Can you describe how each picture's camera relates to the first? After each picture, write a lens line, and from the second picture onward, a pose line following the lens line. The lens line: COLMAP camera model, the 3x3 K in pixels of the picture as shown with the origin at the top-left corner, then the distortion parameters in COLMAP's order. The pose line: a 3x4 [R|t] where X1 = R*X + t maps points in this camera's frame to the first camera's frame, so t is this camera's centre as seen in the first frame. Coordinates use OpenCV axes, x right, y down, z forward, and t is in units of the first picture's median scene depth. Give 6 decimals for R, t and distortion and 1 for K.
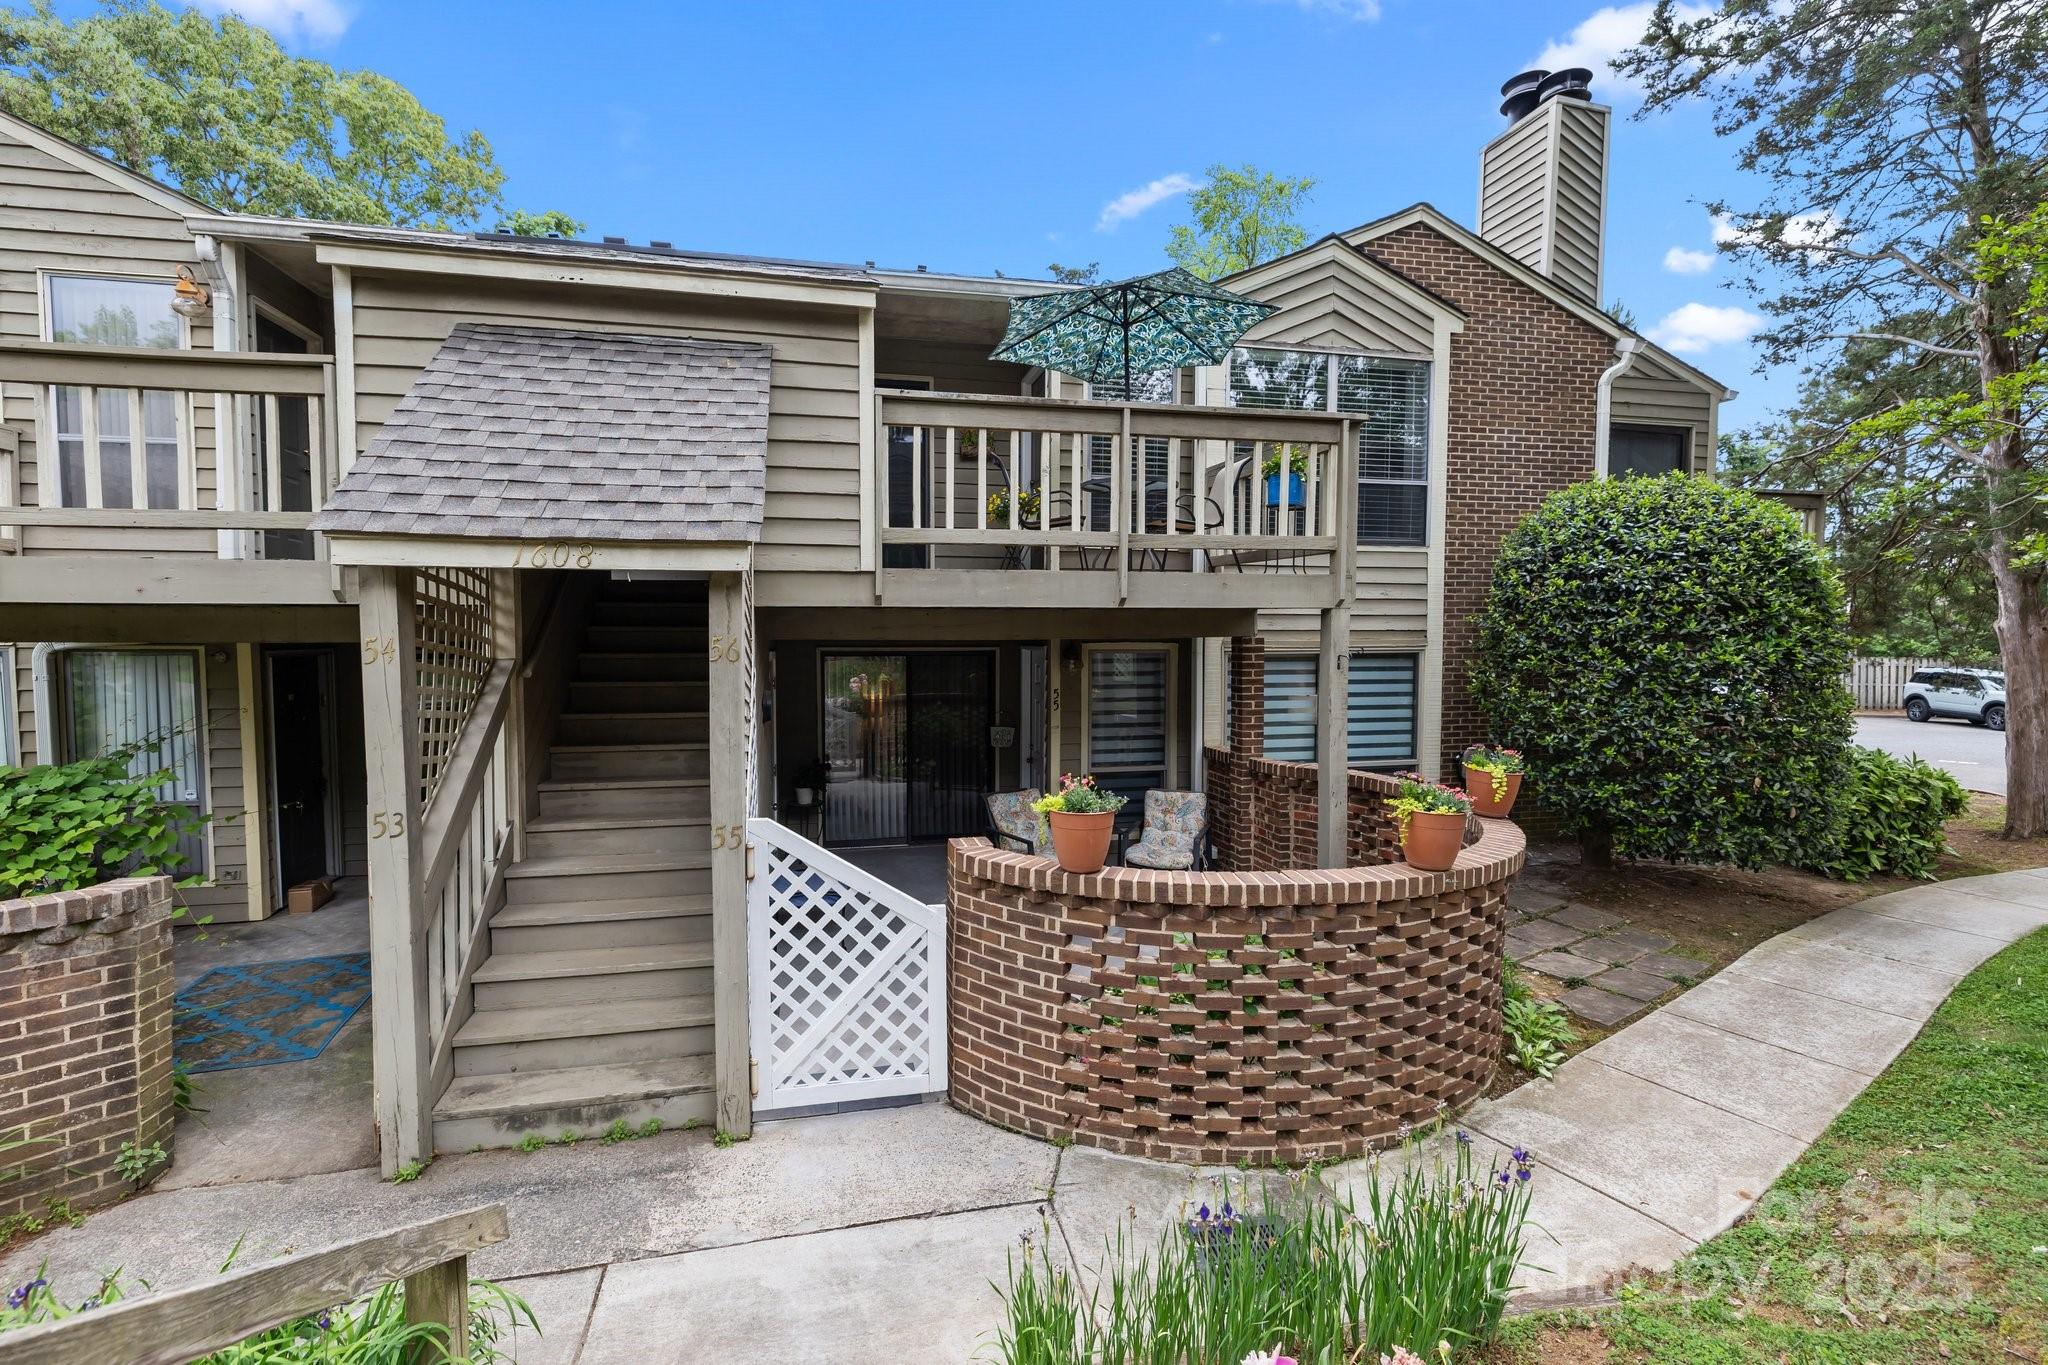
lens RADIAL K [[854.2, 0, 1005.6], [0, 854.2, 682.5], [0, 0, 1]] dist [-0.001615, -0.000204]
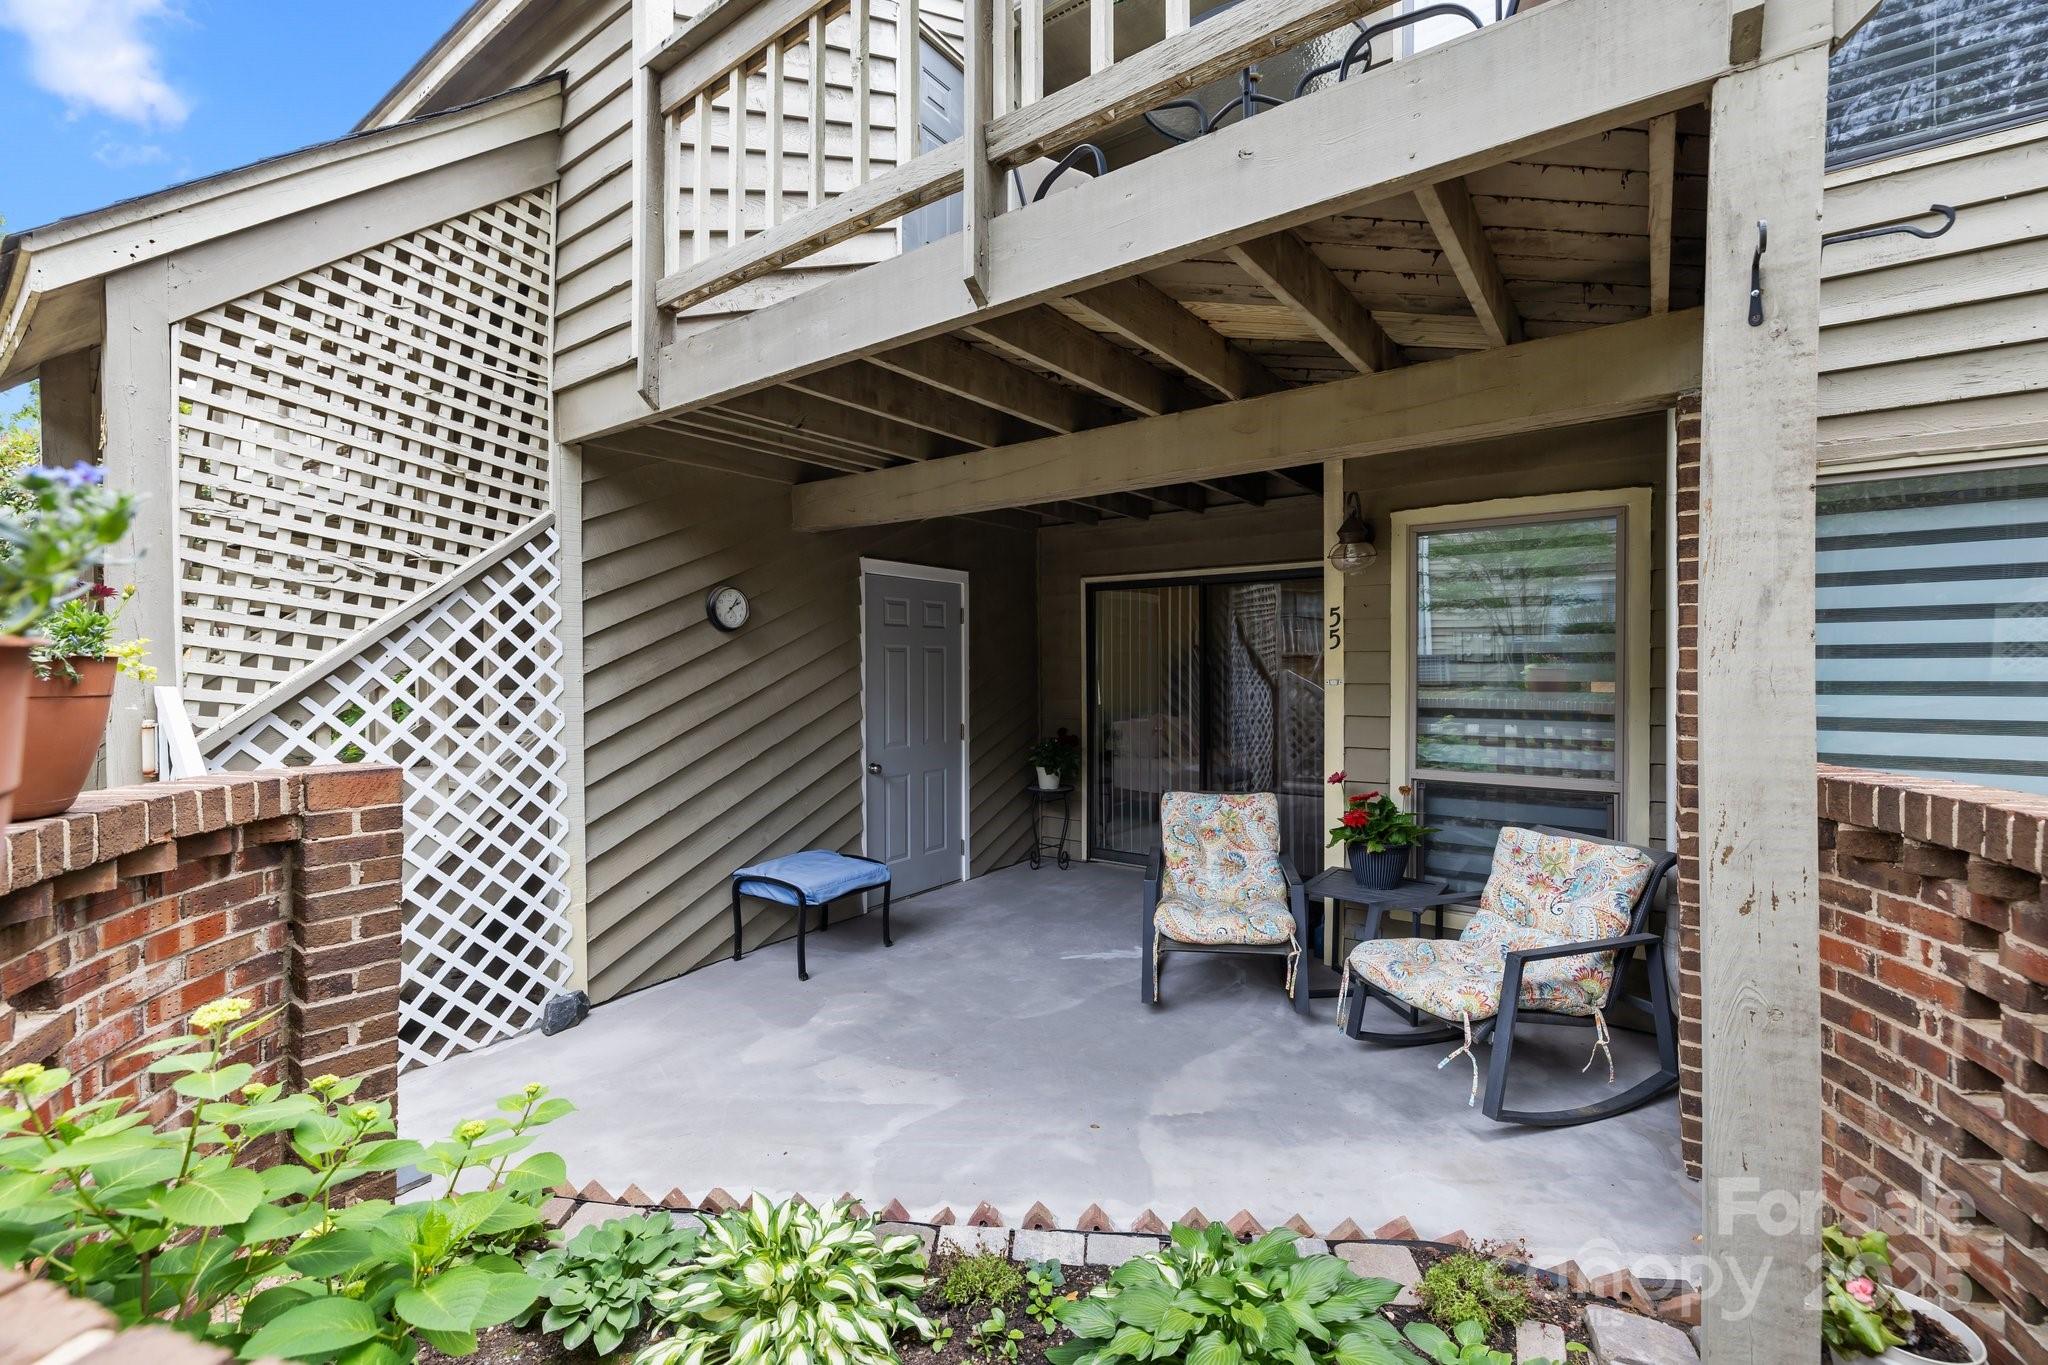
lens RADIAL K [[854.2, 0, 1017.4], [0, 854.2, 674.5], [0, 0, 1]] dist [-0.001615, -0.000204]
pose [[0.664027, 0.006277, -0.747683, 0.630600], [-0.035798, 0.999085, -0.023406, 0.134658], [0.746851, 0.042308, 0.663644, 1.027694]]
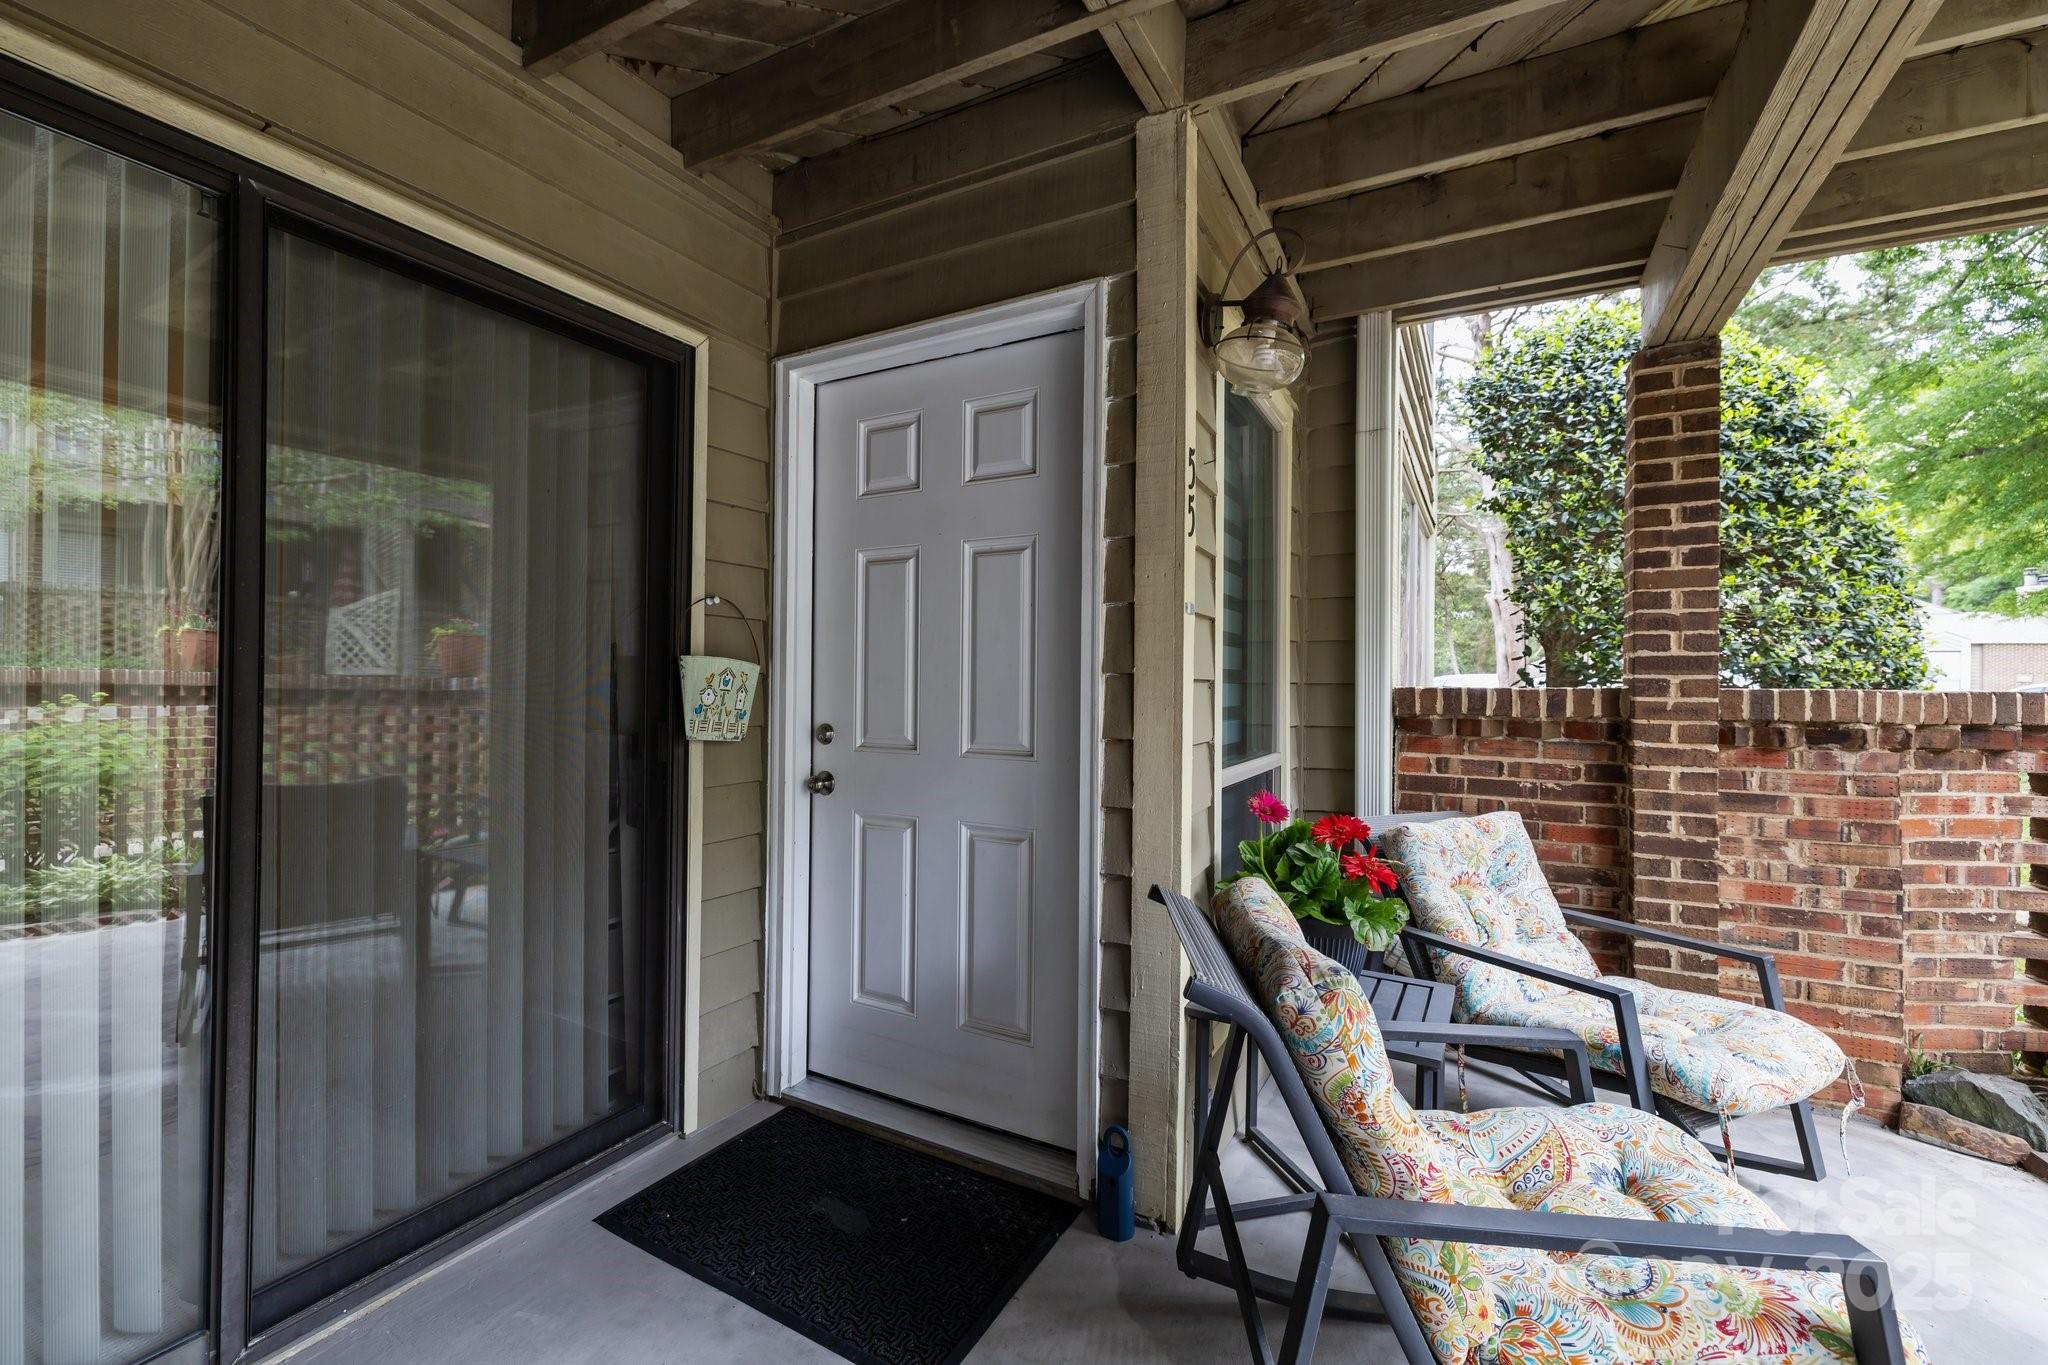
lens RADIAL K [[854.2, 0, 1020.2], [0, 854.2, 671.1], [0, 0, 1]] dist [-0.001615, -0.000204]
pose [[0.655661, 0.005046, 0.755038, -0.307512], [0.027327, 0.999164, -0.030408, 0.149909], [-0.754560, 0.040571, 0.654975, 1.772489]]
